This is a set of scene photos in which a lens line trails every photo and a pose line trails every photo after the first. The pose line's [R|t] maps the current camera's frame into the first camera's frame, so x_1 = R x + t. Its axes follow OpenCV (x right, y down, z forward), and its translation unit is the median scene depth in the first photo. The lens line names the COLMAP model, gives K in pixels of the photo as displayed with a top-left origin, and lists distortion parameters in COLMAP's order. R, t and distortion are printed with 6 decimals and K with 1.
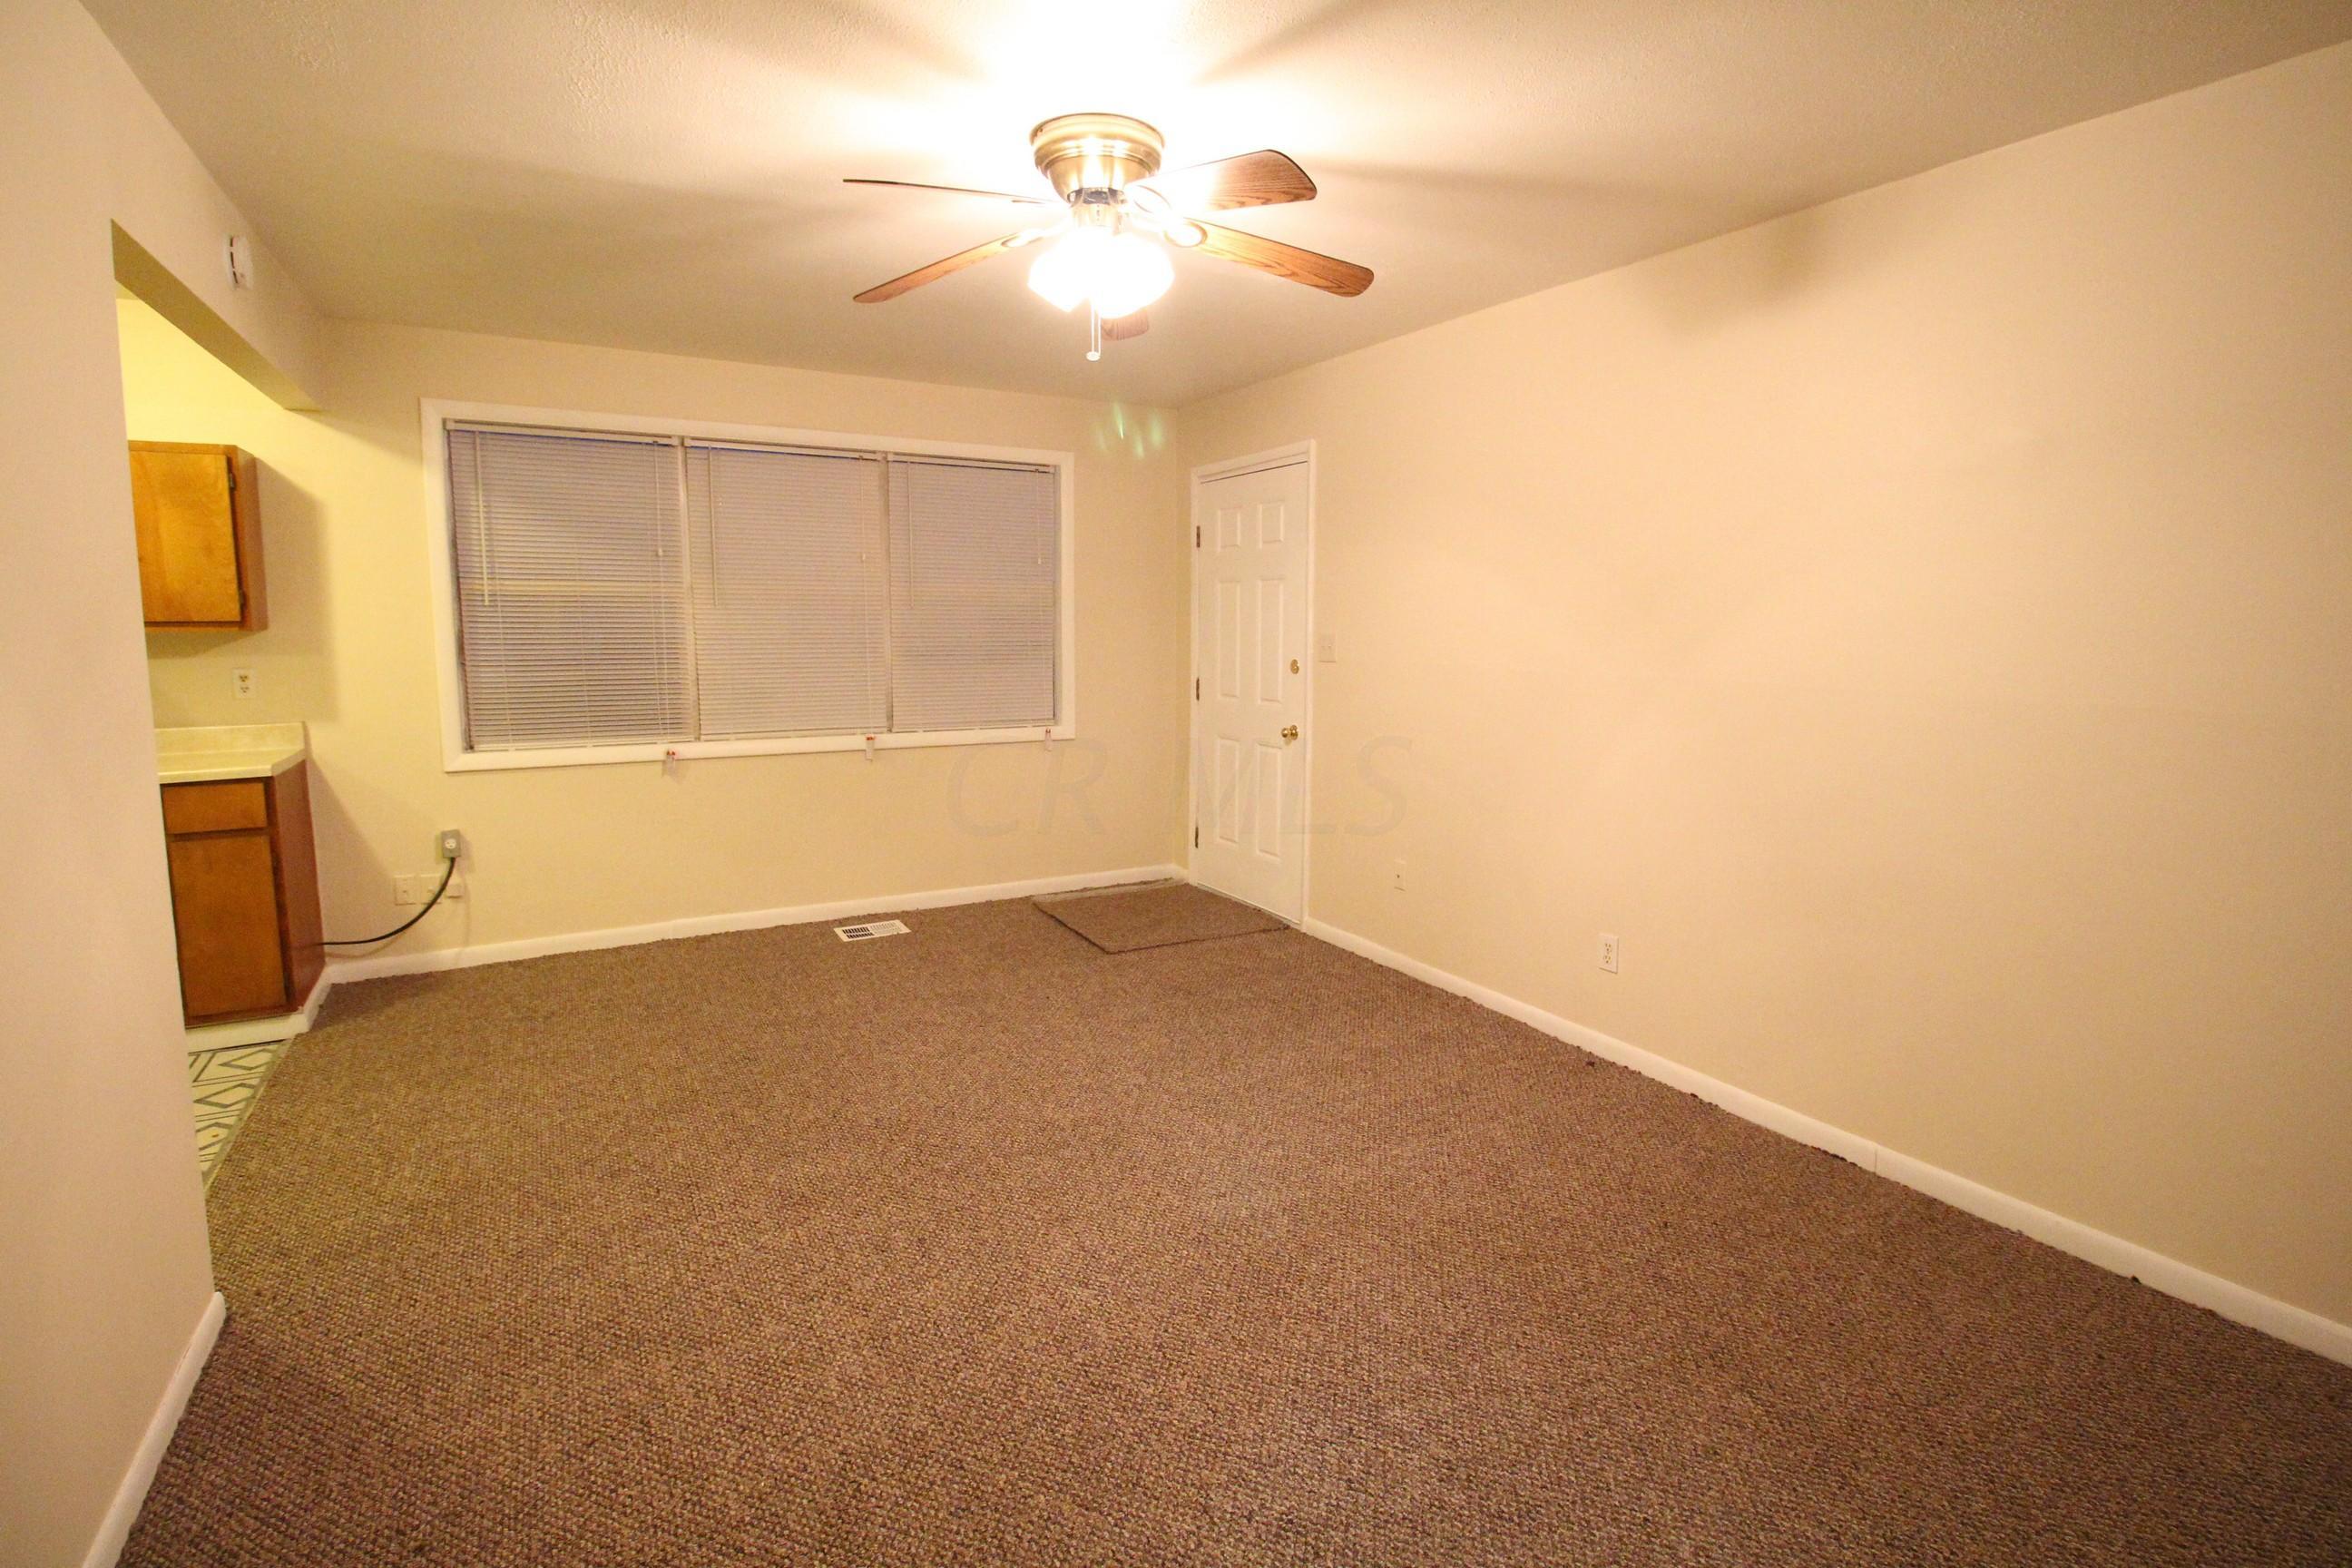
lens RADIAL K [[1118.5, 0, 1174.4], [0, 1118.5, 750.4], [0, 0, 1]] dist [-0.000872, -0.012984]
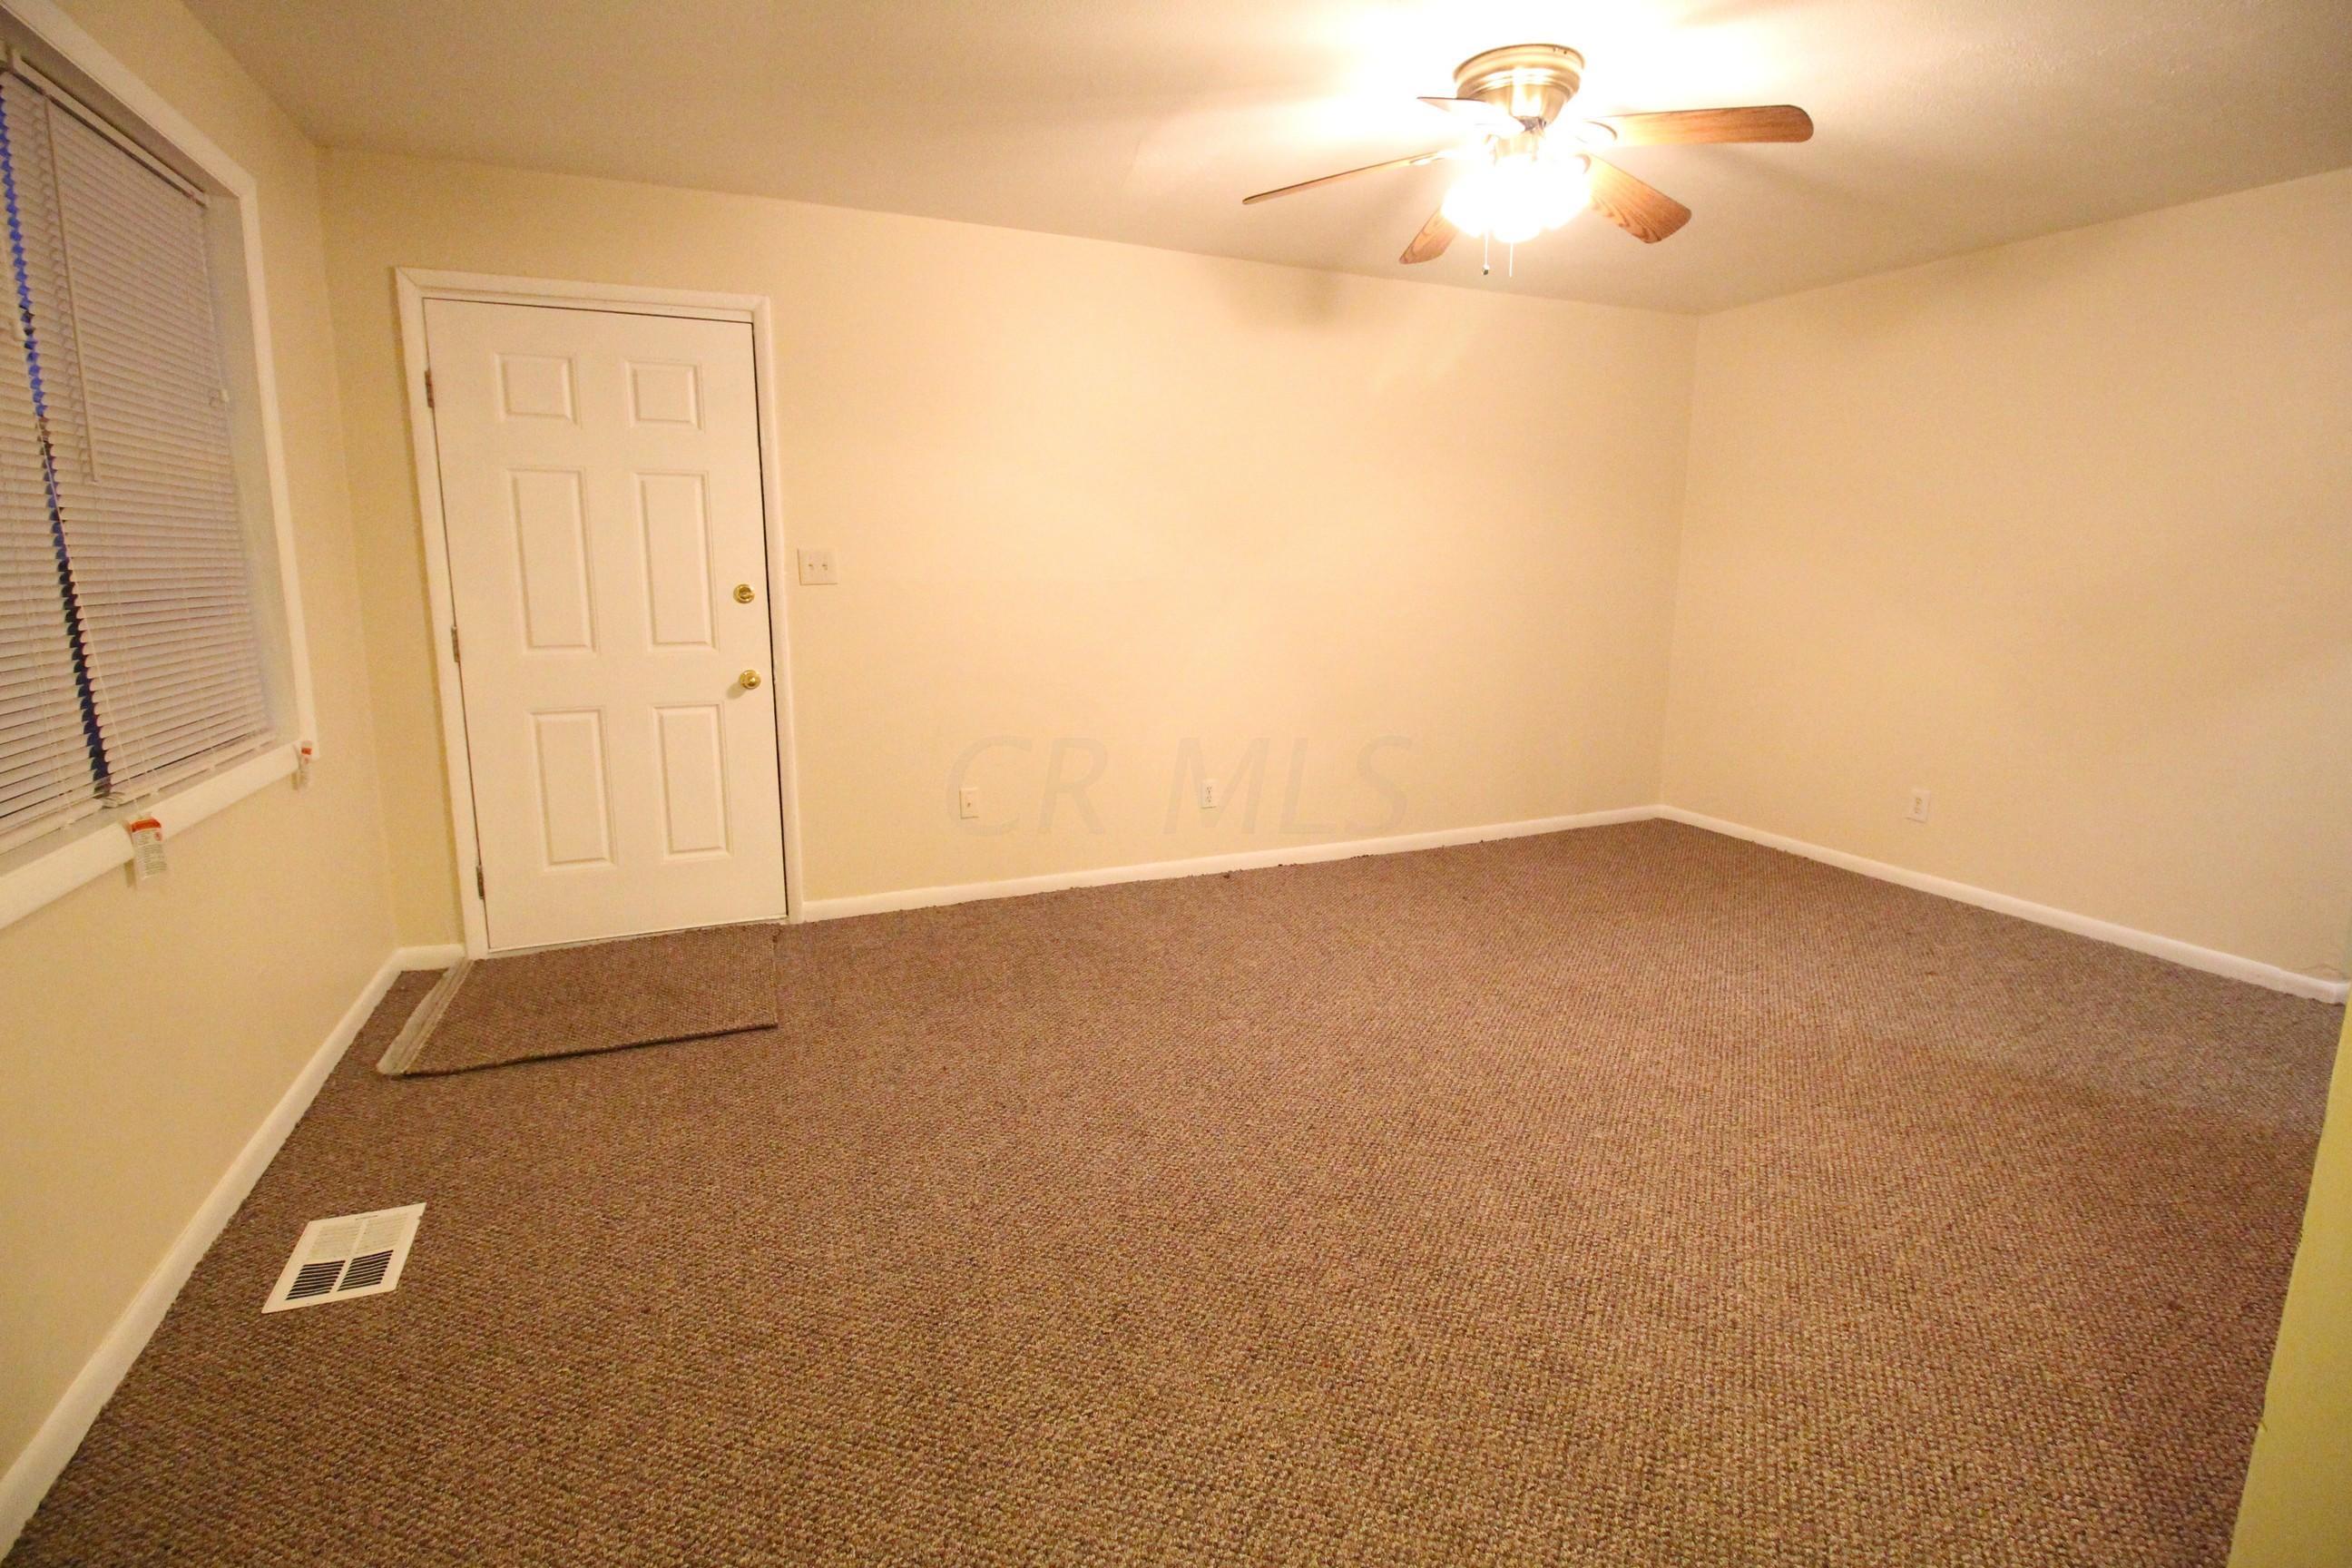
lens RADIAL K [[1089.7, 0, 1176.1], [0, 1089.7, 742.4], [0, 0, 1]] dist [-0.000176, -0.010890]
pose [[0.101697, -0.170021, 0.980179, -0.803926], [0.111443, 0.981032, 0.158607, -0.079441], [-0.988554, 0.093104, 0.118715, 0.823997]]
